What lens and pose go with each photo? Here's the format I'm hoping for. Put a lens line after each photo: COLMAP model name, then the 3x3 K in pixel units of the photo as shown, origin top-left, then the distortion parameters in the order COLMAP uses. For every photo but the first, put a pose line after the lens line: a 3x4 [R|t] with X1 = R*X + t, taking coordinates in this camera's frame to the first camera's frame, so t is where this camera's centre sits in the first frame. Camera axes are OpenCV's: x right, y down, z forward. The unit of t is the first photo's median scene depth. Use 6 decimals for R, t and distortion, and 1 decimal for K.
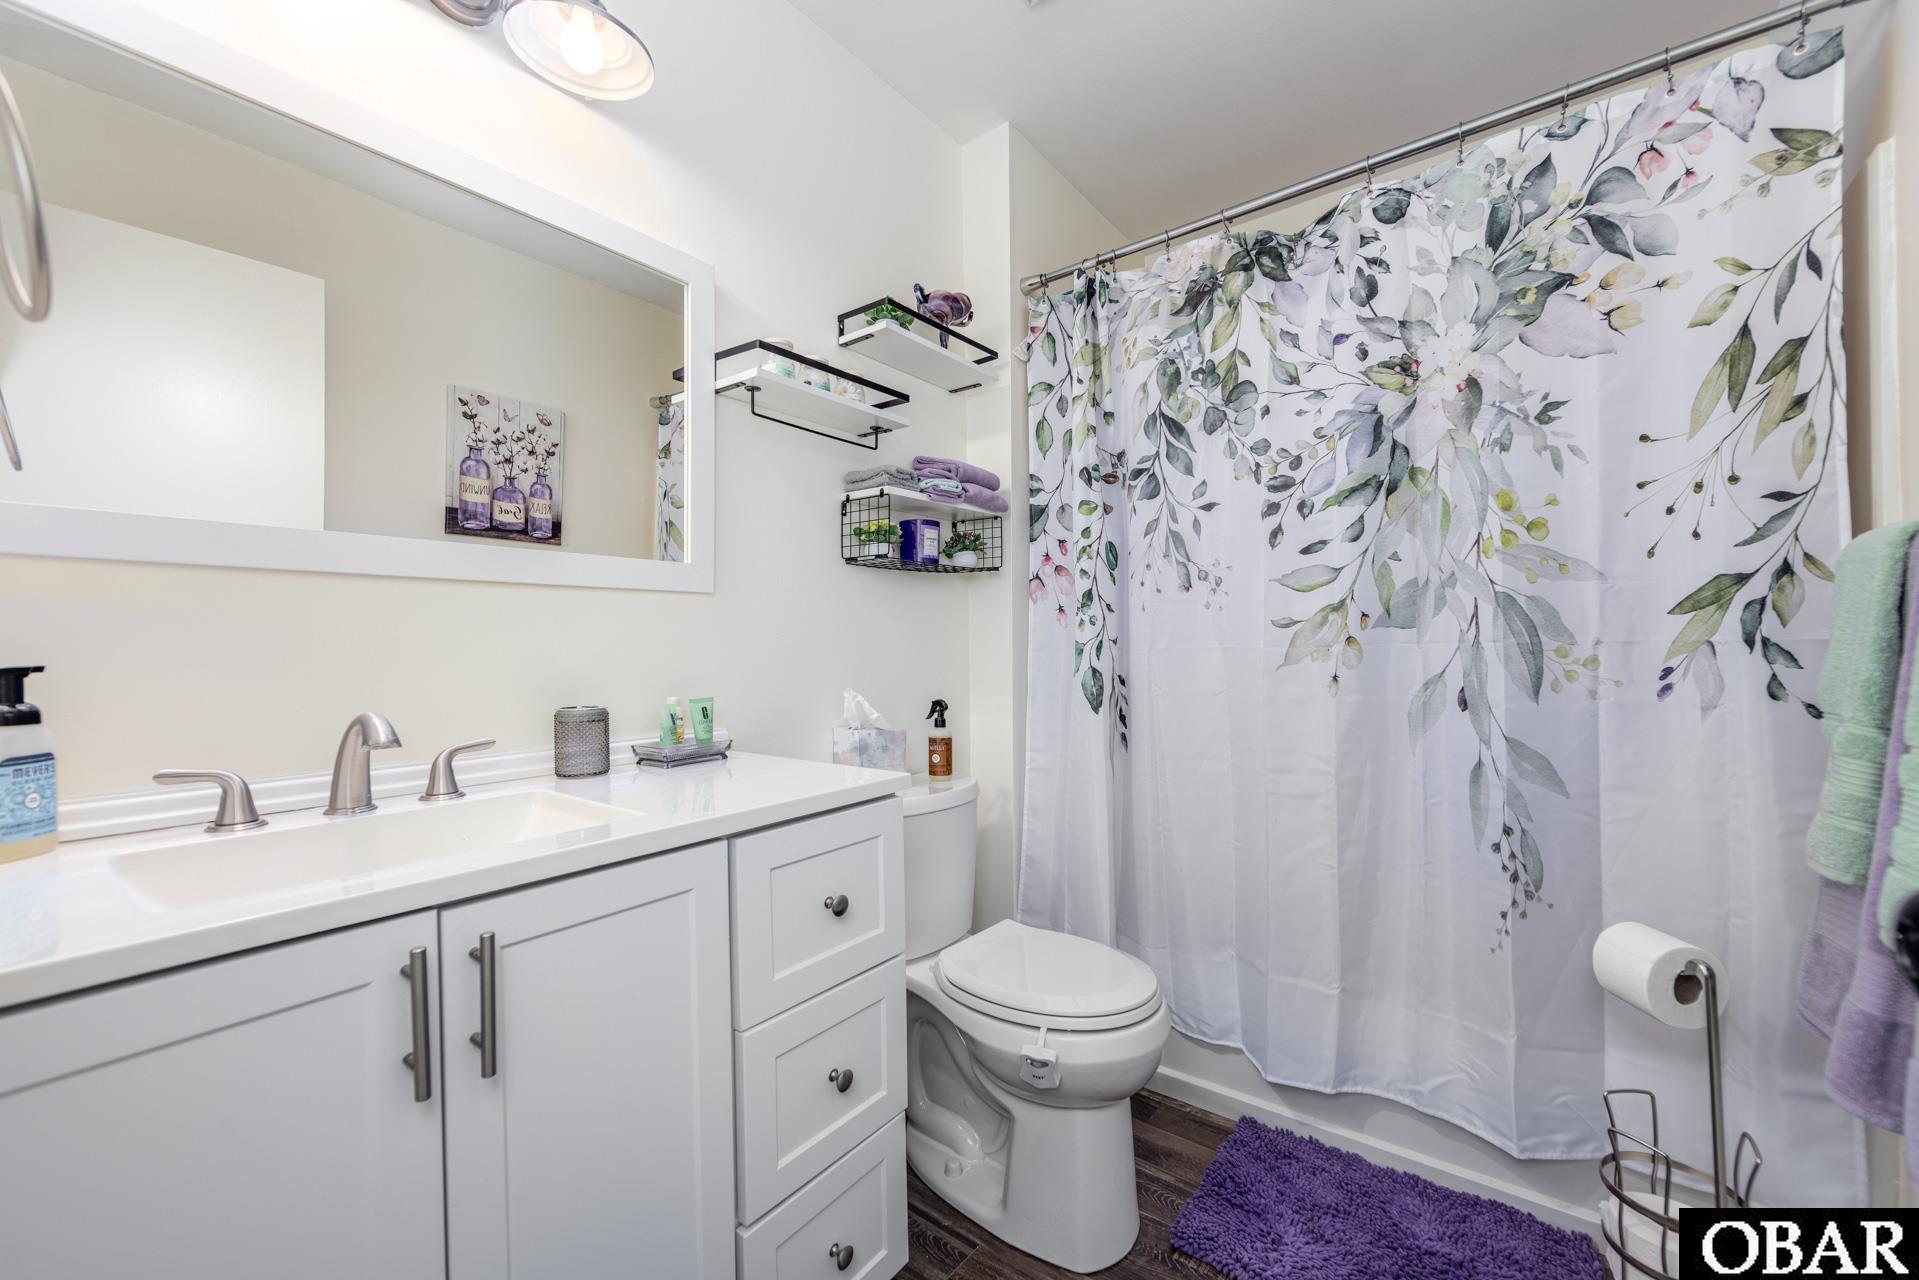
lens RADIAL K [[755.7, 0, 959.5], [0, 755.7, 640.0], [0, 0, 1]] dist [0.001749, 0.000247]
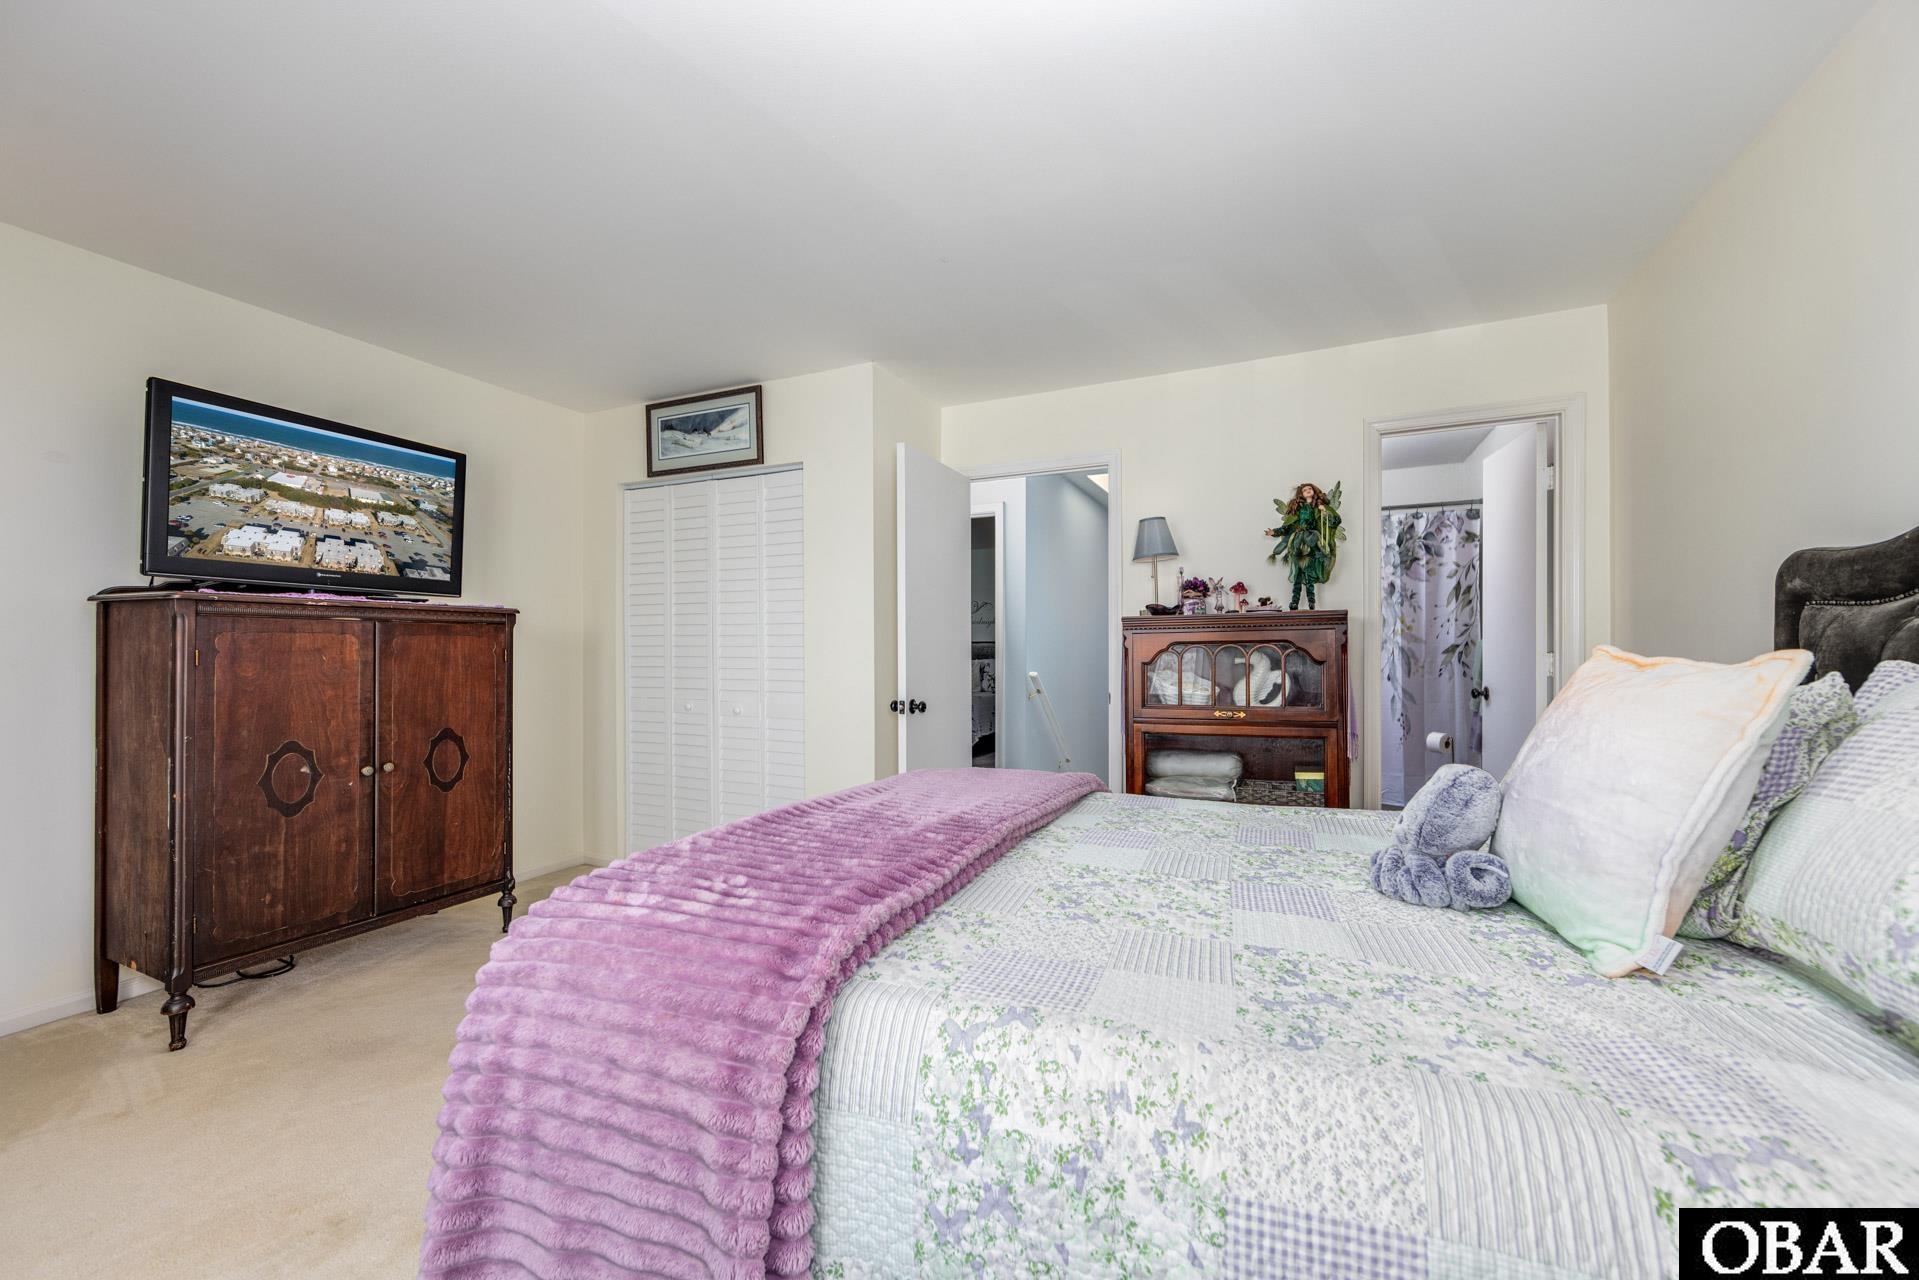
lens RADIAL K [[755.7, 0, 959.5], [0, 755.7, 640.0], [0, 0, 1]] dist [0.001749, 0.000247]
pose [[0.968570, 0.018702, 0.248035, -2.176421], [-0.016958, 0.999814, -0.009165, -0.027853], [-0.248160, 0.004671, 0.968708, -1.921427]]
